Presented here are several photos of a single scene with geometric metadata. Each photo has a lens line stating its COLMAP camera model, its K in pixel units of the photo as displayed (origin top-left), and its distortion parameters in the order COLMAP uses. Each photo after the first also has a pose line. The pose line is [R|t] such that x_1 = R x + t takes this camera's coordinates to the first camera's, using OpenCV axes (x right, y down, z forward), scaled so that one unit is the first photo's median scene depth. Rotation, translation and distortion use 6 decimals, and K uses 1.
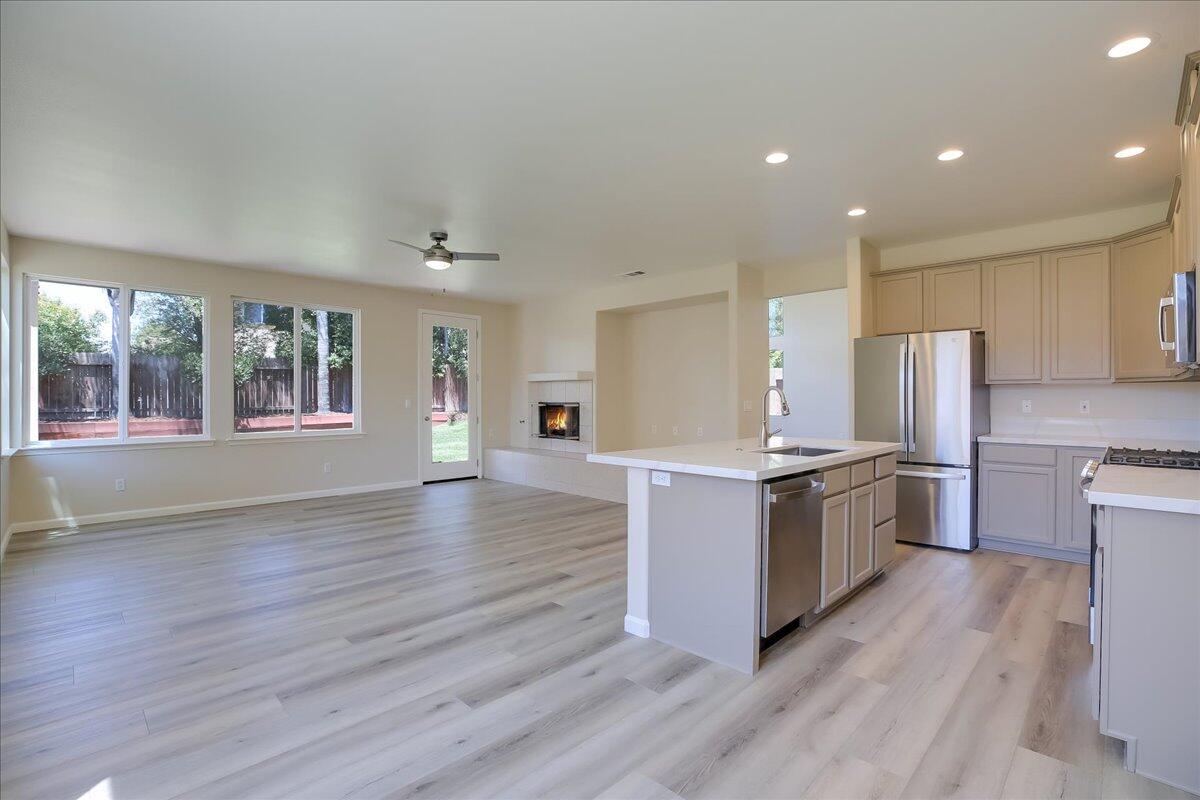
lens RADIAL K [[587.4, 0, 588.1], [0, 587.4, 399.4], [0, 0, 1]] dist [-0.001726, -0.000407]
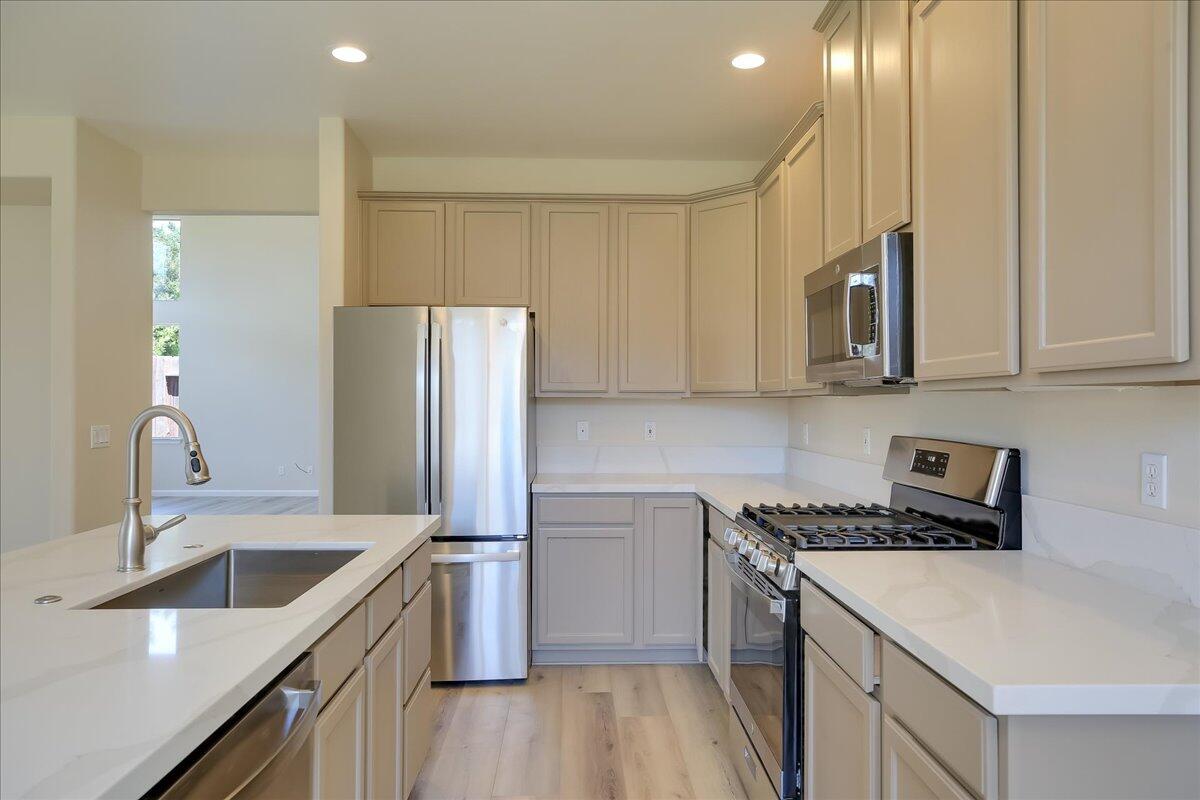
lens RADIAL K [[743.0, 0, 600.2], [0, 743.0, 396.2], [0, 0, 1]] dist [0.000404, 0.001107]
pose [[0.667230, 0.003799, 0.744842, 0.134378], [-0.000815, 0.999990, -0.004371, -0.024311], [-0.744851, 0.002310, 0.667227, 0.429873]]
